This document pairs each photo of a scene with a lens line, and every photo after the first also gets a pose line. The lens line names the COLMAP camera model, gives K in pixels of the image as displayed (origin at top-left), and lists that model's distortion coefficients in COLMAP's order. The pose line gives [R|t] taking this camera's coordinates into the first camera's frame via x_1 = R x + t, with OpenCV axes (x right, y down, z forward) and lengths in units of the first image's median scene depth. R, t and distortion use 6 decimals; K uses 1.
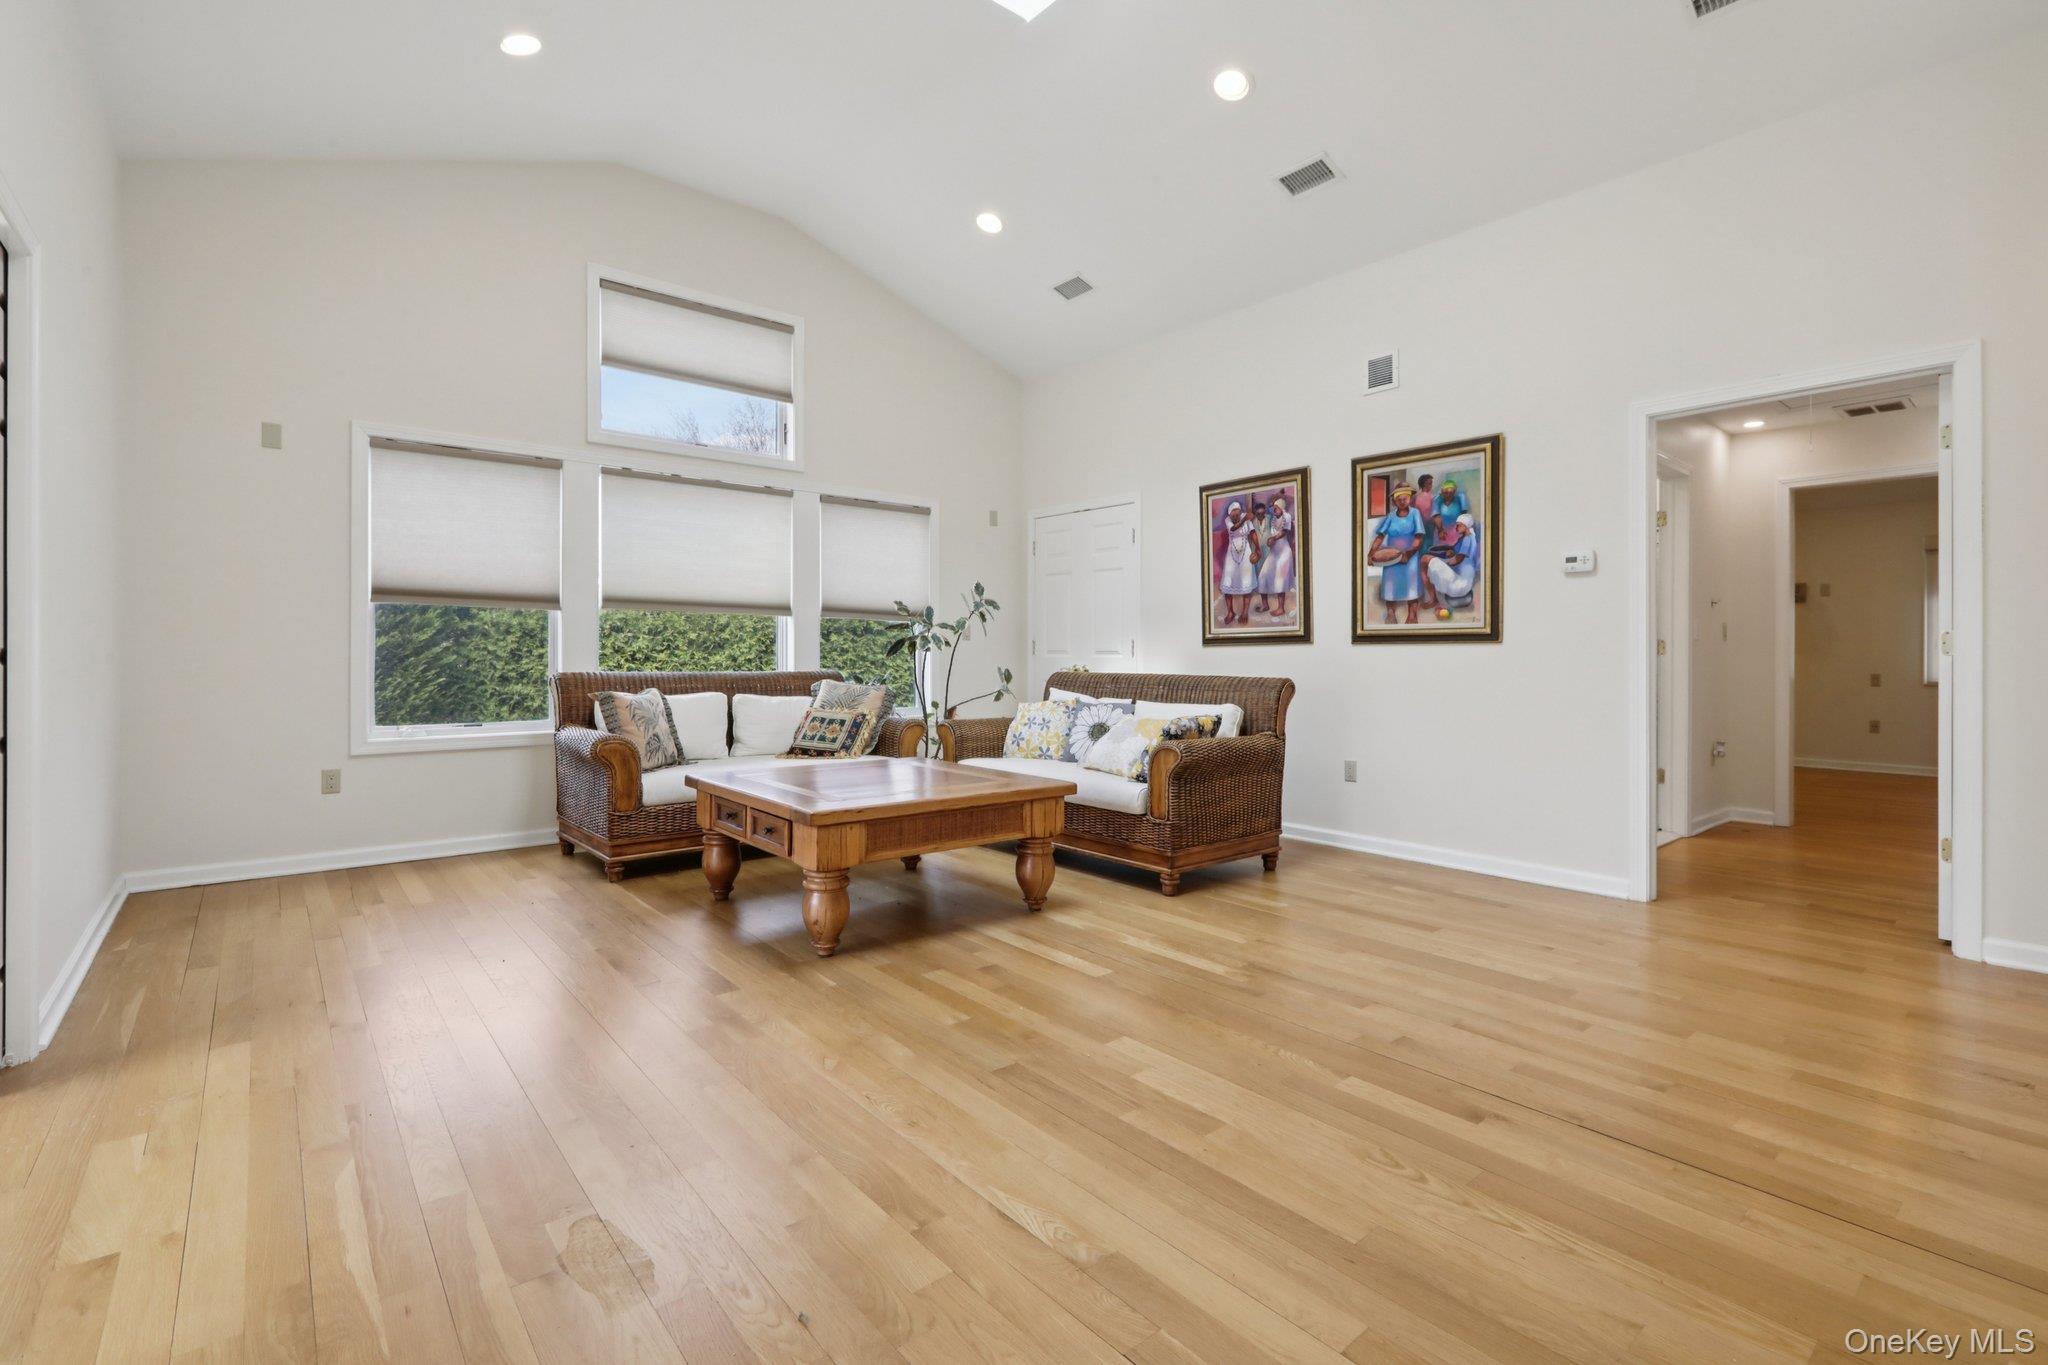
lens RADIAL K [[934.6, 0, 1033.8], [0, 934.6, 658.0], [0, 0, 1]] dist [-0.006060, 0.002136]
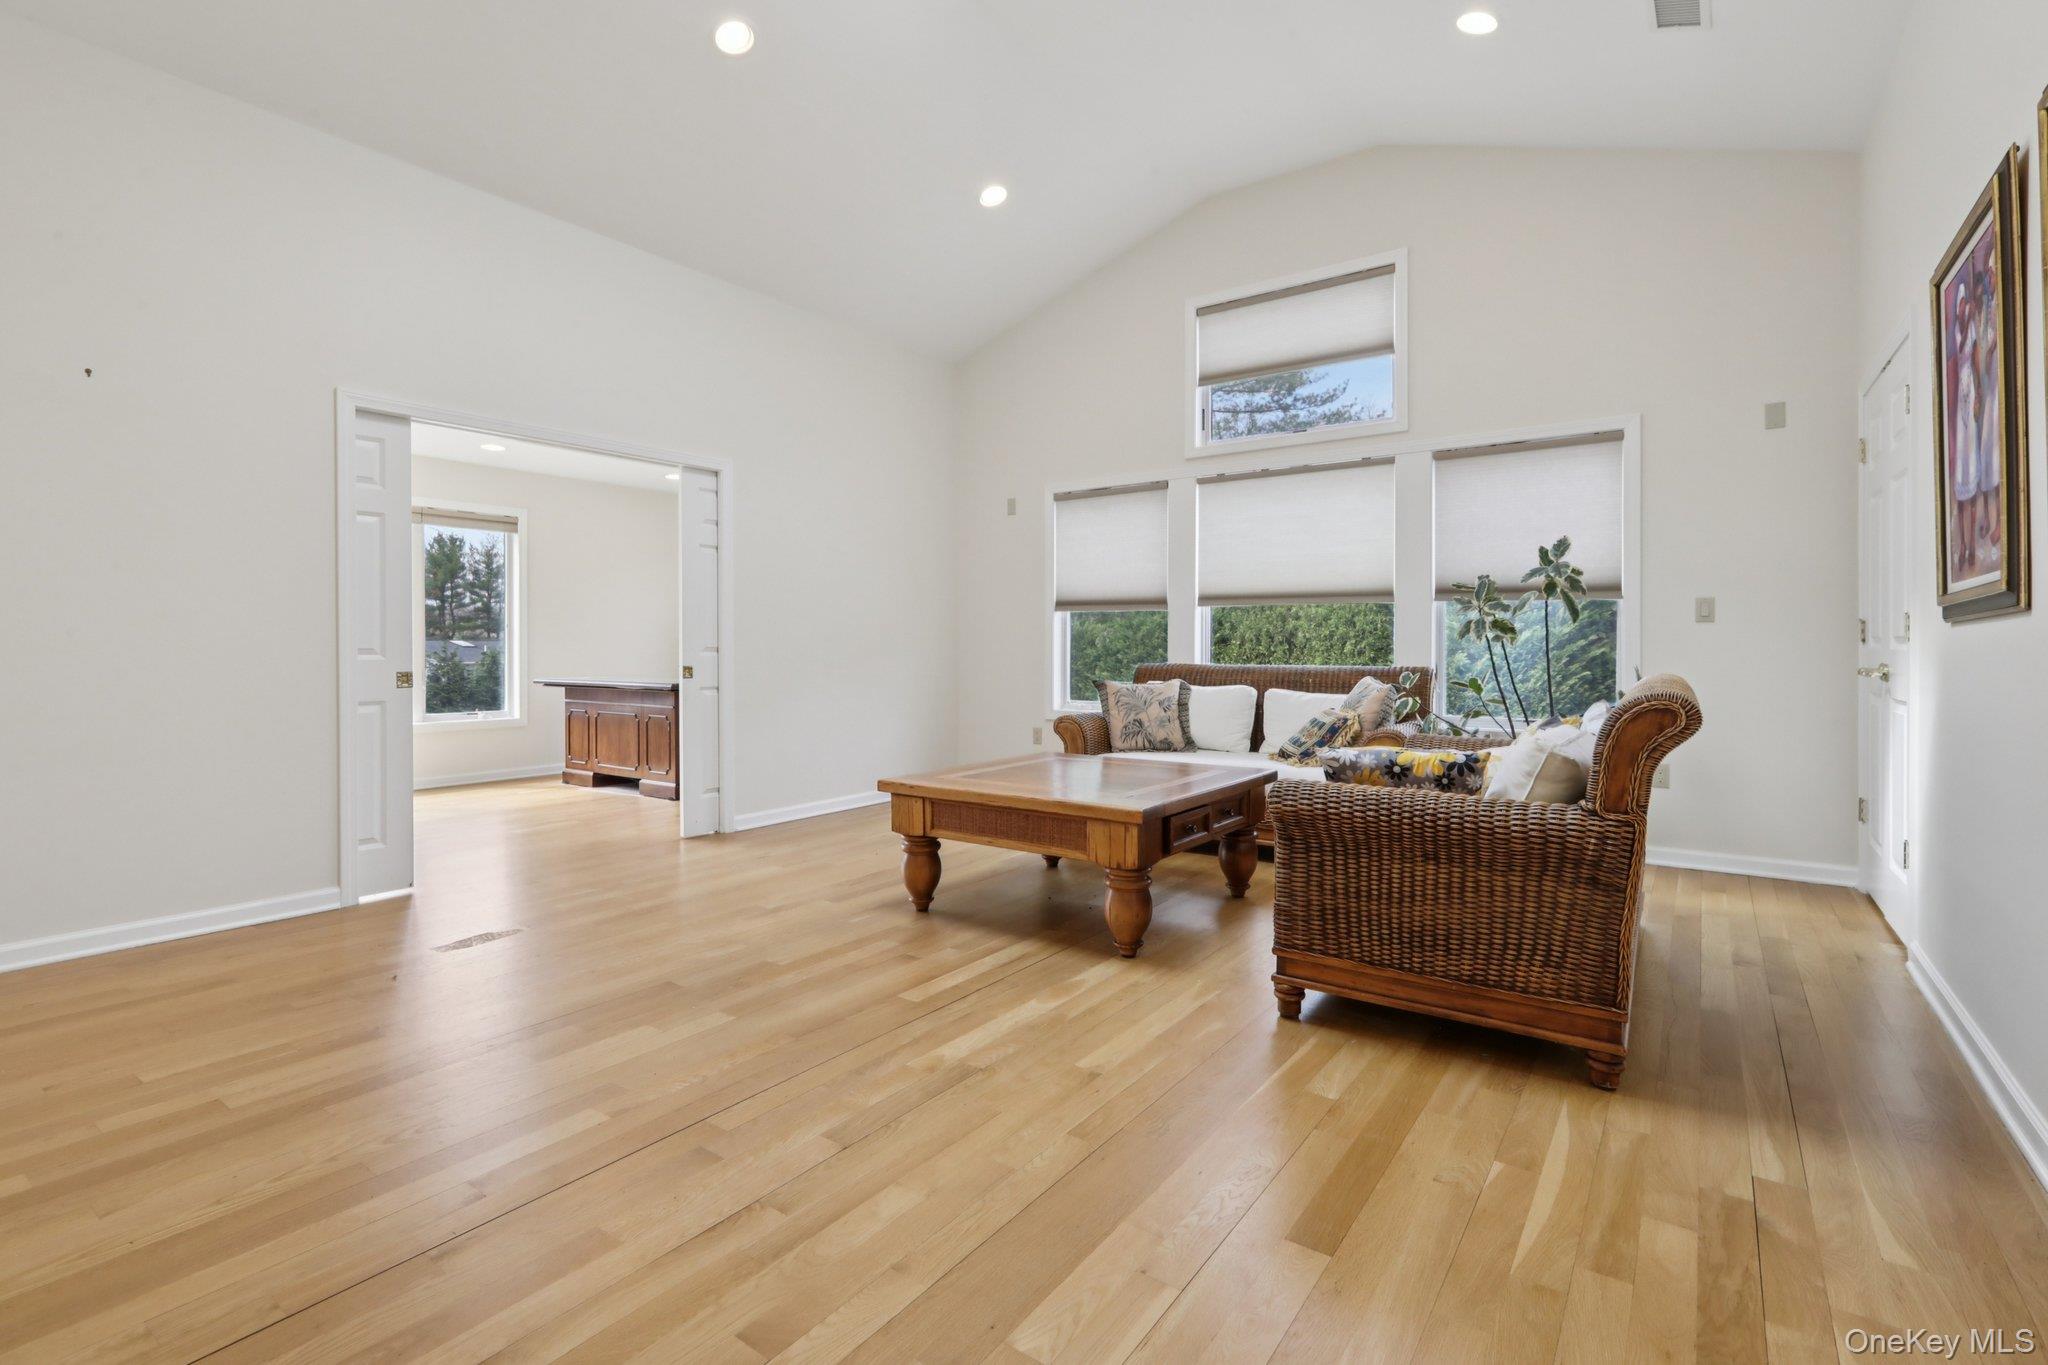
lens RADIAL K [[934.6, 0, 979.6], [0, 934.6, 654.5], [0, 0, 1]] dist [-0.006060, 0.002136]
pose [[0.227582, 0.002620, -0.973755, 0.562316], [0.000735, 0.999996, 0.002862, 0.000807], [0.973759, -0.001367, 0.227579, 0.497878]]
